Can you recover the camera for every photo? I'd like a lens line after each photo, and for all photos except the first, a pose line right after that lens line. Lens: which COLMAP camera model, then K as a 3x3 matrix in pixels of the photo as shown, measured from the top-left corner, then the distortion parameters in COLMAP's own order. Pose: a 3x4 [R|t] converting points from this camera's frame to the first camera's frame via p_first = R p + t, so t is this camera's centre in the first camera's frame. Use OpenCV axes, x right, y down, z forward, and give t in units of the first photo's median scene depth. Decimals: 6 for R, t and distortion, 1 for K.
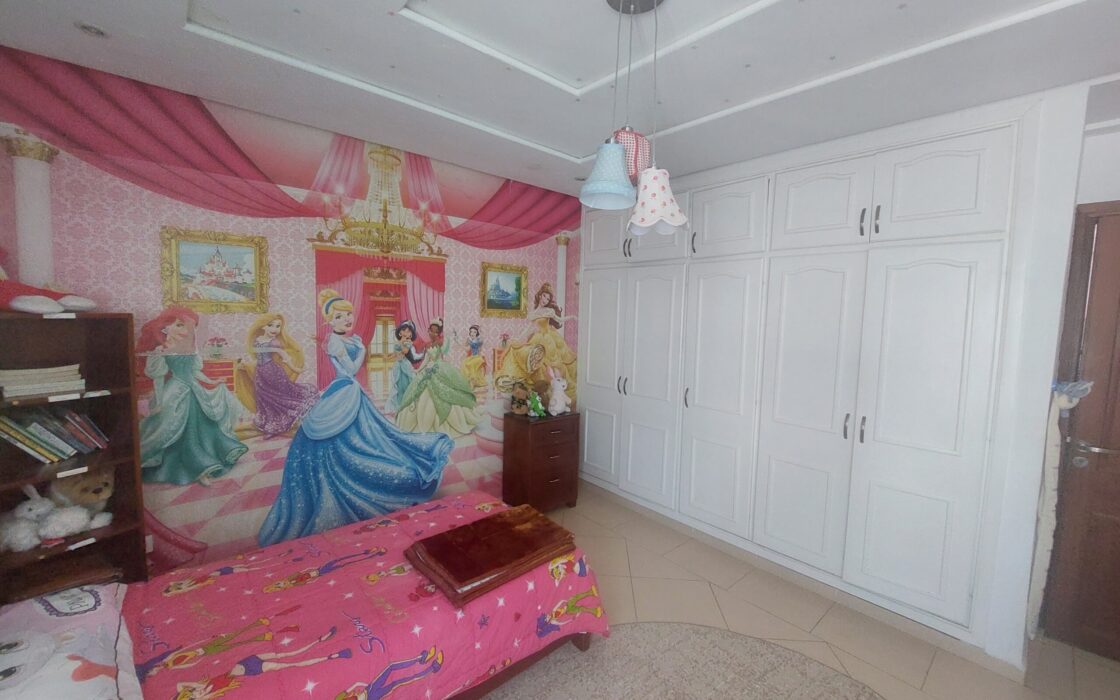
lens RADIAL K [[449.2, 0, 566.2], [0, 449.2, 348.3], [0, 0, 1]] dist [-0.007884, -0.001236]
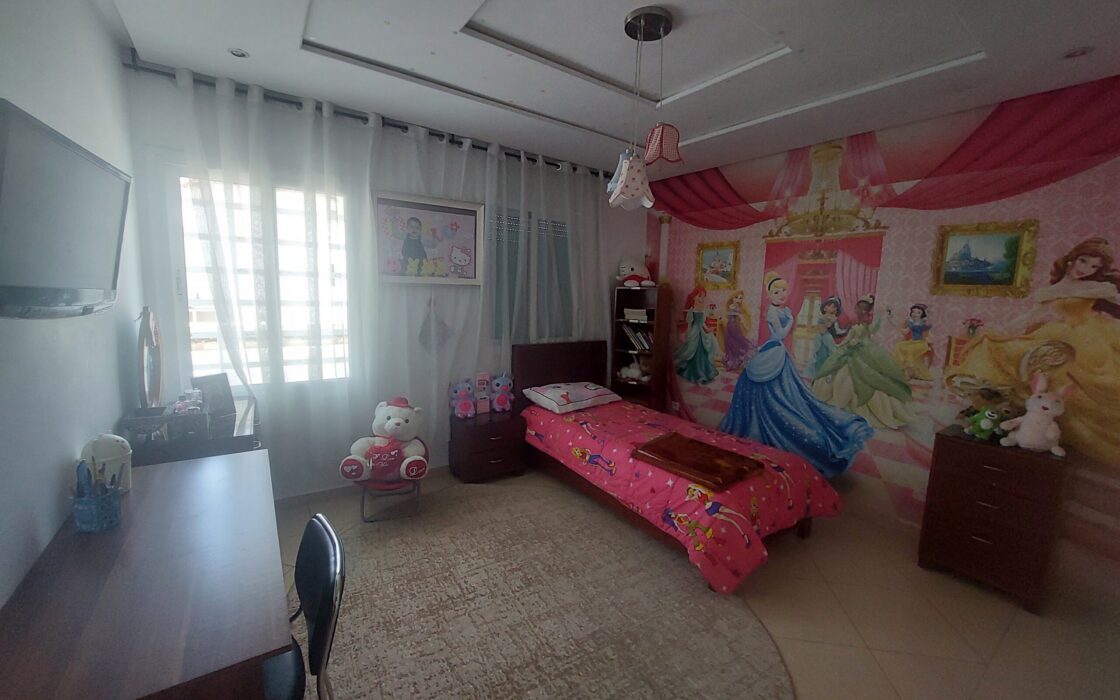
lens RADIAL K [[449.2, 0, 566.1], [0, 449.2, 350.2], [0, 0, 1]] dist [-0.007884, -0.001236]
pose [[-0.116080, 0.099587, -0.988235, 0.826029], [-0.116267, 0.986758, 0.113095, 0.018176], [0.986411, 0.128027, -0.102964, 0.522843]]
